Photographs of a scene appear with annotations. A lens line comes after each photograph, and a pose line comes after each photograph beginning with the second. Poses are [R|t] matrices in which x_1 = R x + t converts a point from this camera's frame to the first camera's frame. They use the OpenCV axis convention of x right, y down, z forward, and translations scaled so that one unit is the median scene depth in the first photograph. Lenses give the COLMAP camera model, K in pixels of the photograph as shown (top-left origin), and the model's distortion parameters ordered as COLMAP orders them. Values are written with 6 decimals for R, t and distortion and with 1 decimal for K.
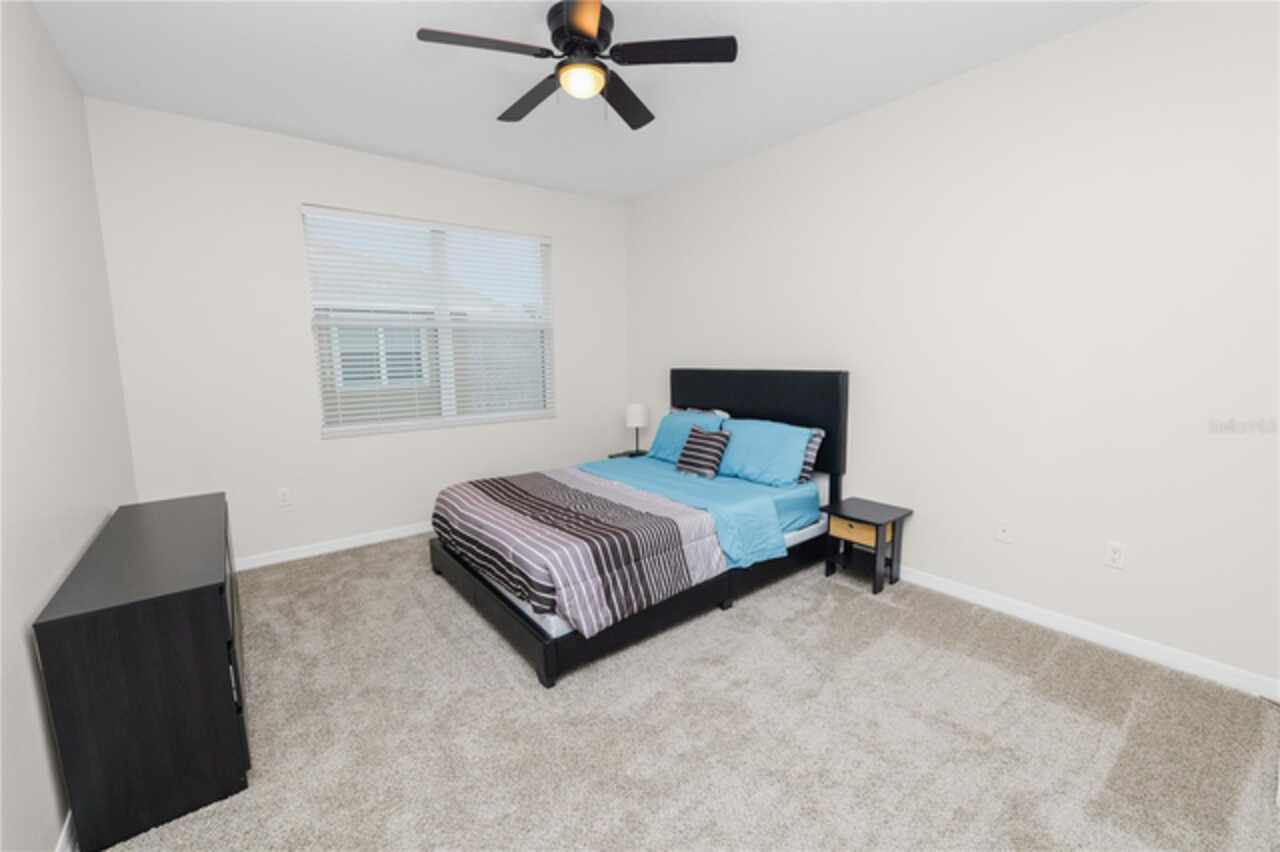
lens RADIAL K [[525.4, 0, 636.4], [0, 525.4, 424.2], [0, 0, 1]] dist [-0.011848, 0.000004]
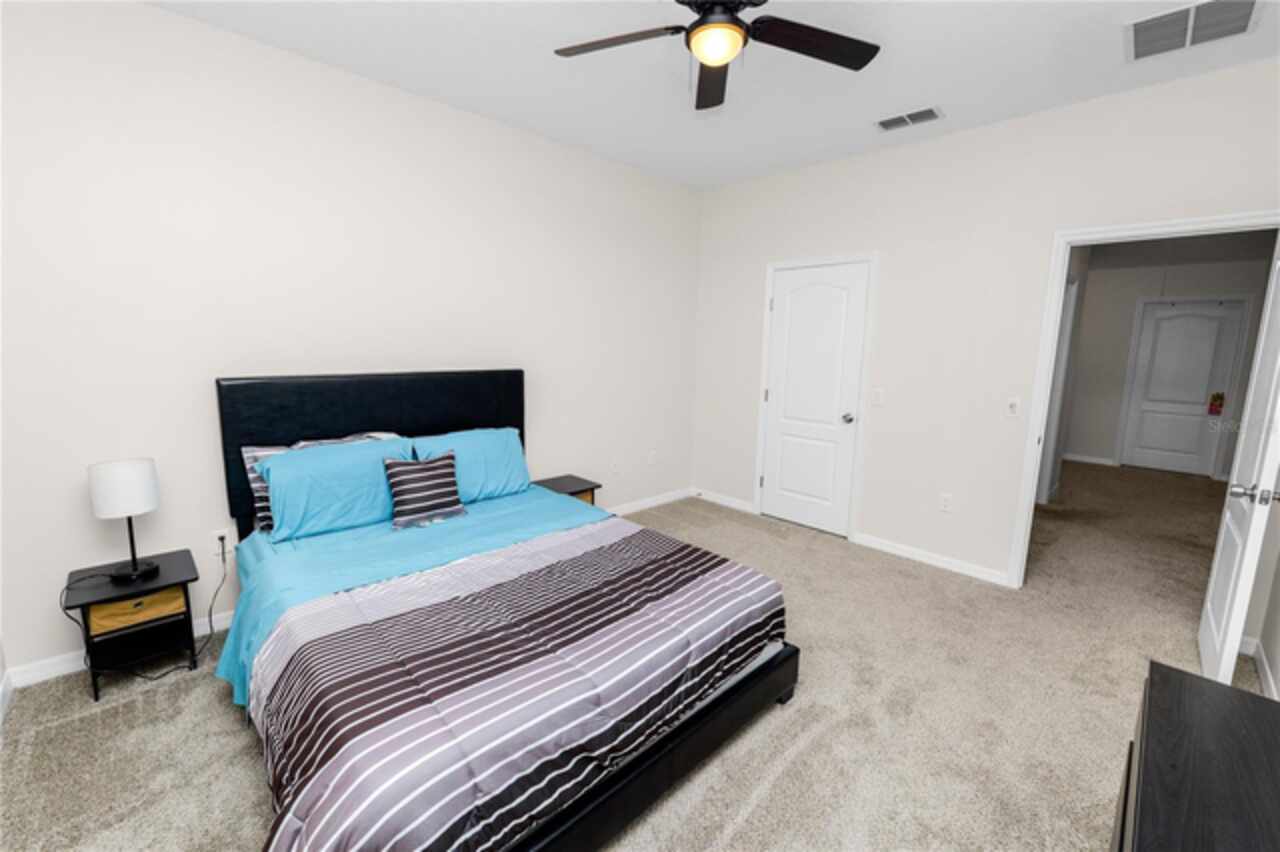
lens RADIAL K [[525.4, 0, 636.4], [0, 525.4, 424.2], [0, 0, 1]] dist [-0.011848, 0.000004]
pose [[-0.115374, -0.132516, 0.984443, -0.693069], [0.130404, 0.980463, 0.147264, -0.118140], [-0.984725, 0.145366, -0.095839, 0.892477]]
